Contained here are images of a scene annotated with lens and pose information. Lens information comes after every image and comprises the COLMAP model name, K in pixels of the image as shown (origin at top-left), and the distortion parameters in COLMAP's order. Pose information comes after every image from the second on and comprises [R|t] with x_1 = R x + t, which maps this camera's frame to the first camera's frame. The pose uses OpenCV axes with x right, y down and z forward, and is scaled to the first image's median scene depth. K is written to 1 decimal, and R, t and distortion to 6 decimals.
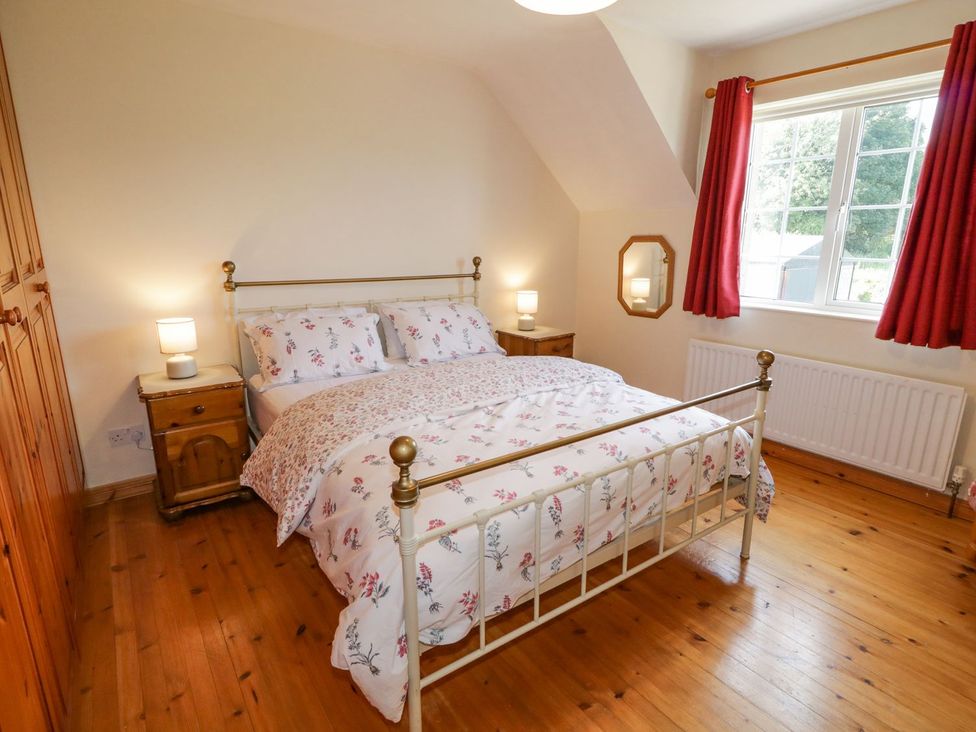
lens RADIAL K [[515.3, 0, 491.0], [0, 515.3, 366.5], [0, 0, 1]] dist [0.000605, 0.000558]
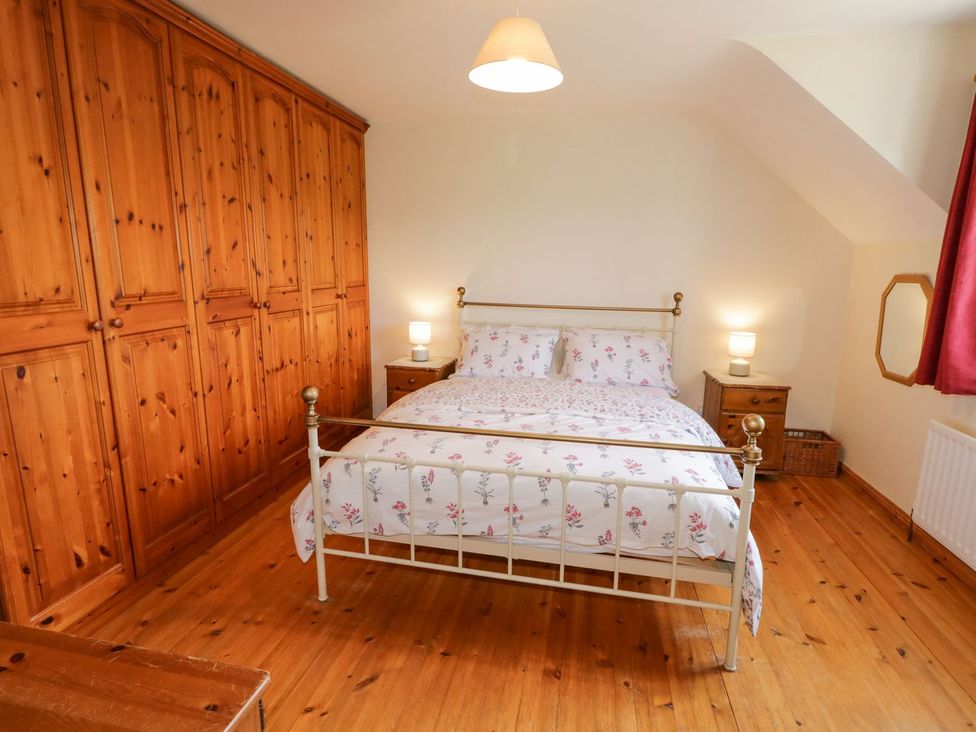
lens RADIAL K [[515.3, 0, 496.1], [0, 515.3, 364.5], [0, 0, 1]] dist [0.000605, 0.000558]
pose [[0.678788, 0.142508, -0.720374, 0.615039], [-0.189646, 0.981730, 0.015512, -0.032782], [0.709423, 0.126087, 0.693412, 0.100405]]
